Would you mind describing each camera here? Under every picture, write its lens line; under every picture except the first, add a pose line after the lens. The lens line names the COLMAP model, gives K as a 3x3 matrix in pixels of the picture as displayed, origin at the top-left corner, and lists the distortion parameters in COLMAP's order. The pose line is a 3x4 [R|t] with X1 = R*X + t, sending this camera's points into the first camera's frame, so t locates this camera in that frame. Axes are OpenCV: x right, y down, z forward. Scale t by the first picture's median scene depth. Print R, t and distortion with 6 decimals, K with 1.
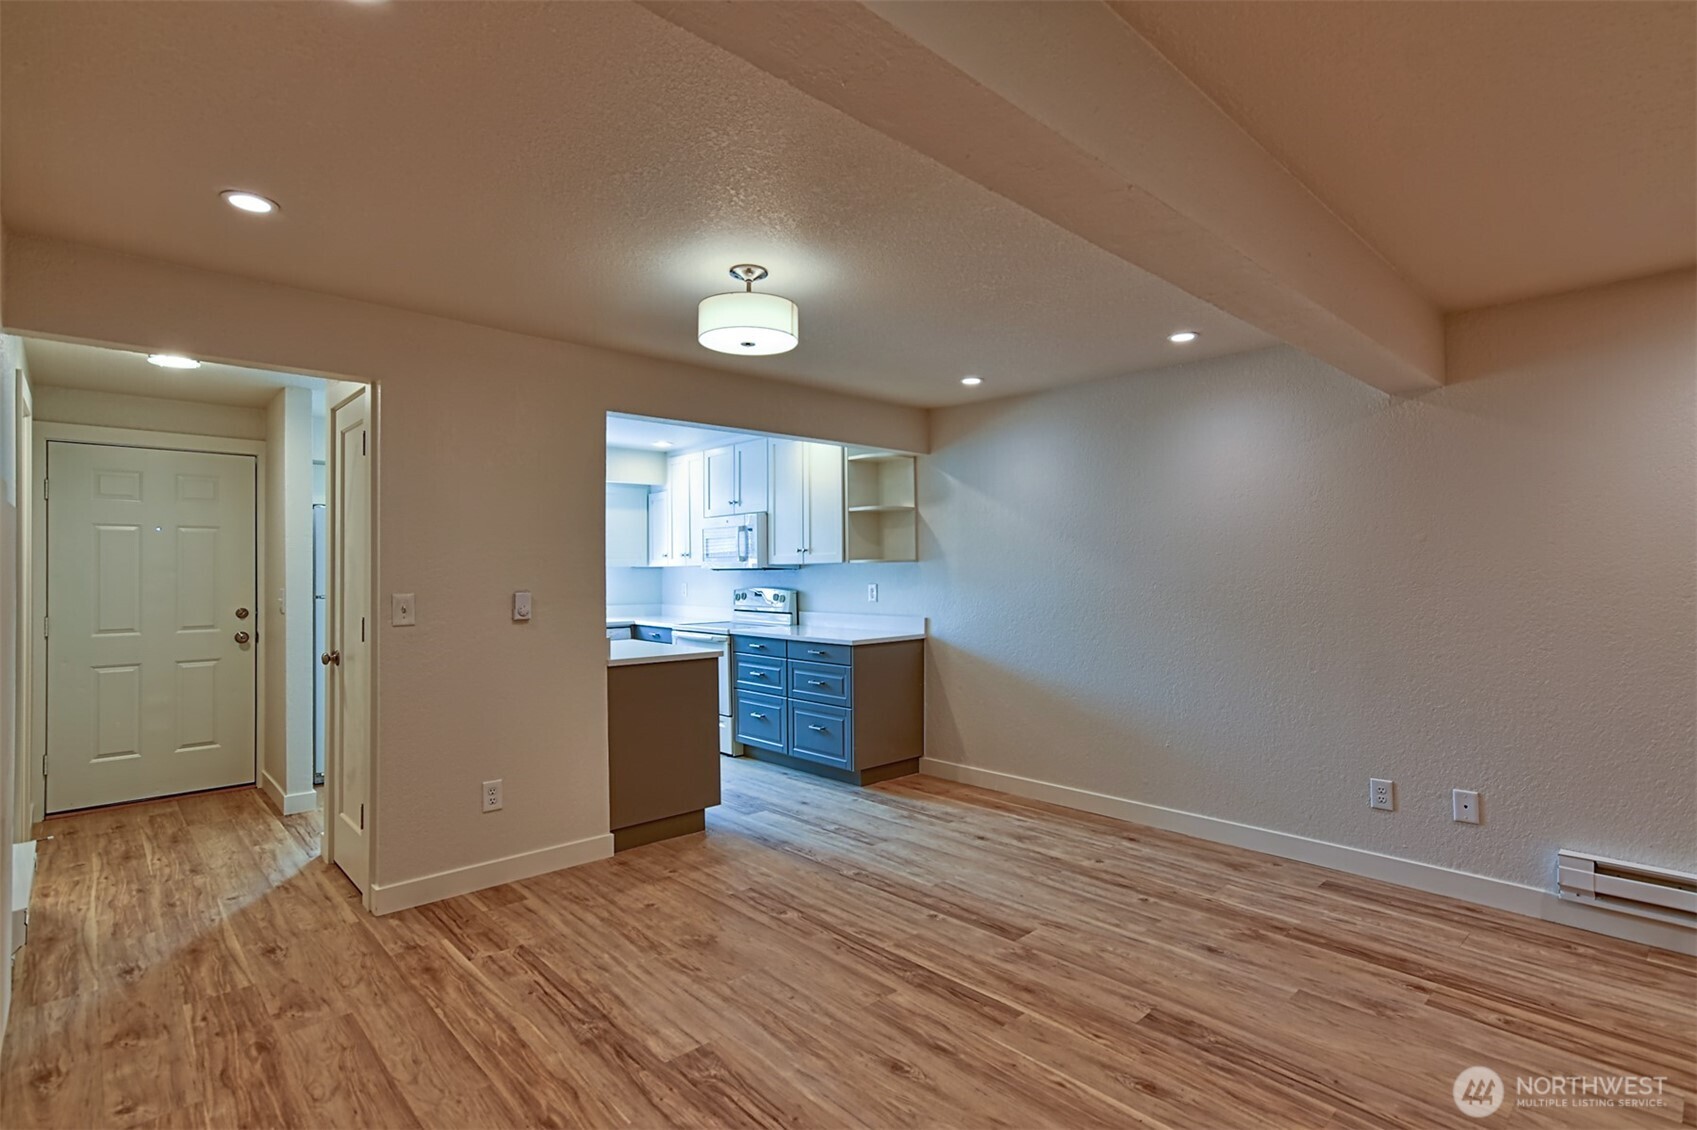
lens RADIAL K [[819.4, 0, 841.5], [0, 819.4, 581.7], [0, 0, 1]] dist [-0.015549, 0.013705]
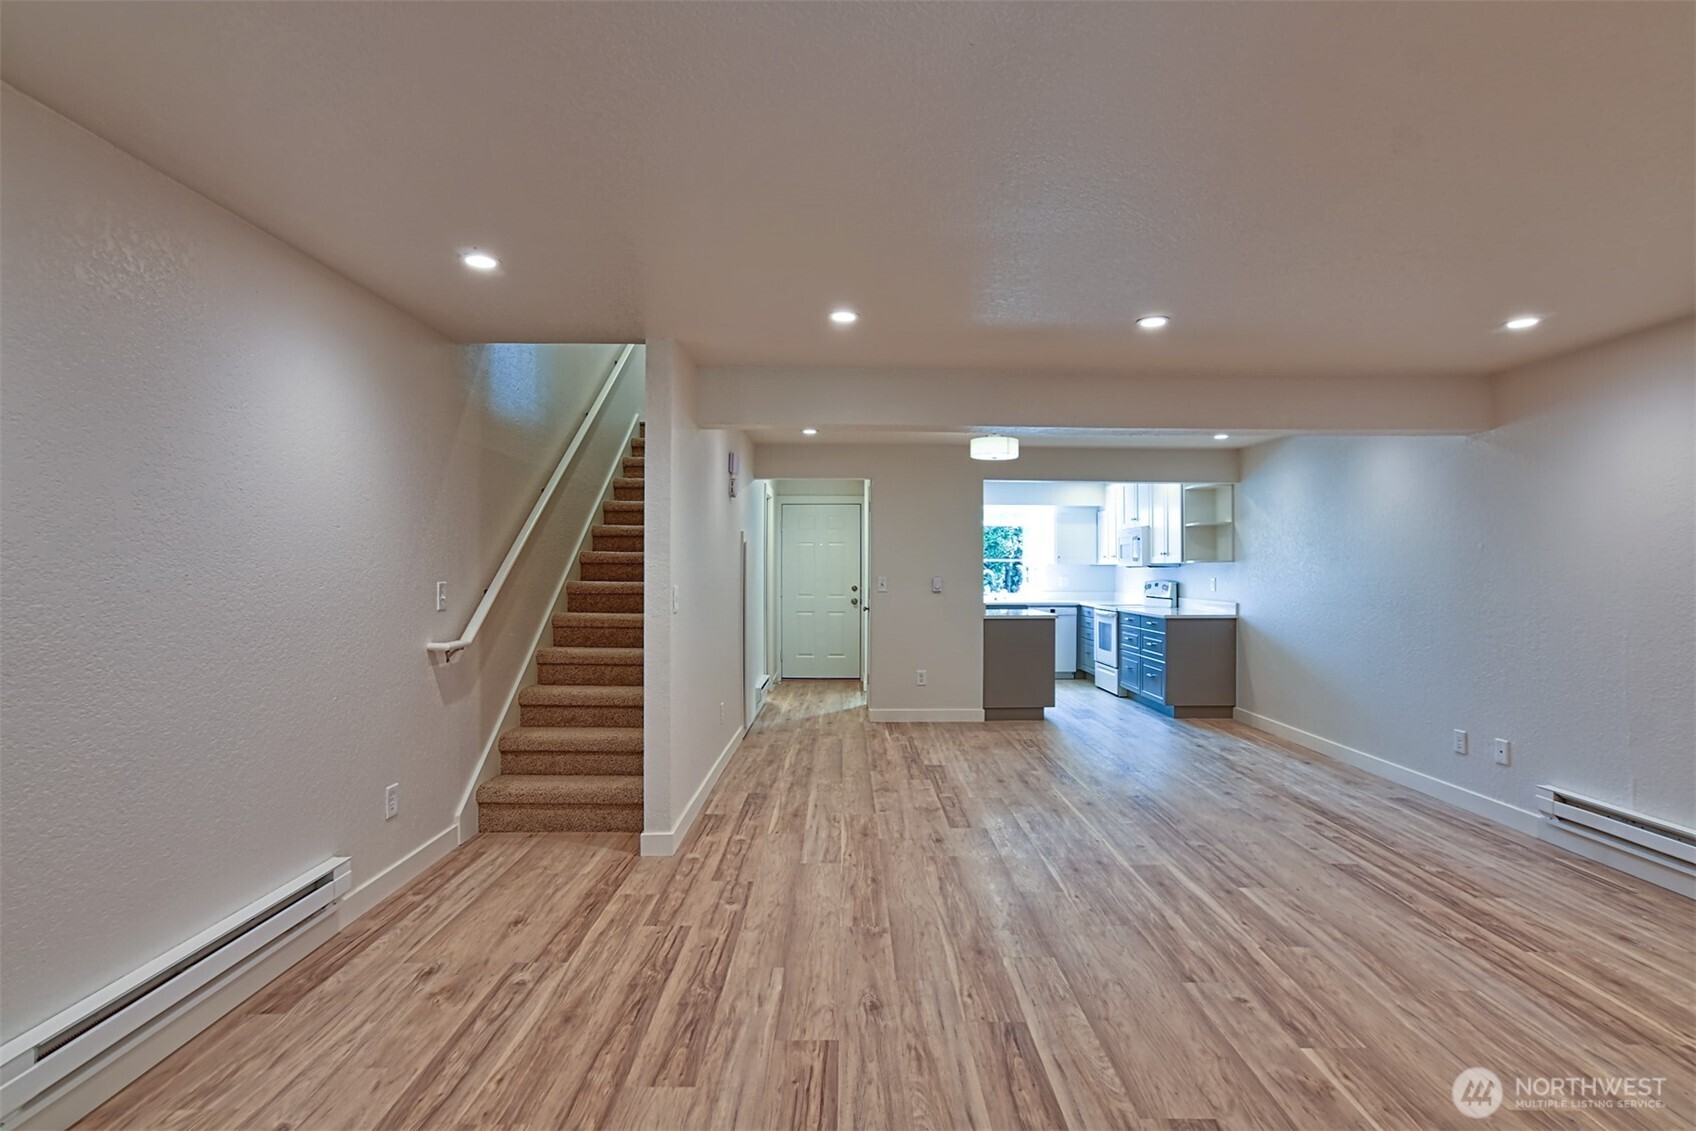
lens RADIAL K [[818.9, 0, 845.5], [0, 818.9, 564.8], [0, 0, 1]] dist [-0.015549, 0.013705]
pose [[0.734137, 0.002958, -0.678995, 0.717907], [-0.011638, 0.999898, -0.008226, -0.001175], [0.678901, 0.013941, 0.734097, -0.557387]]
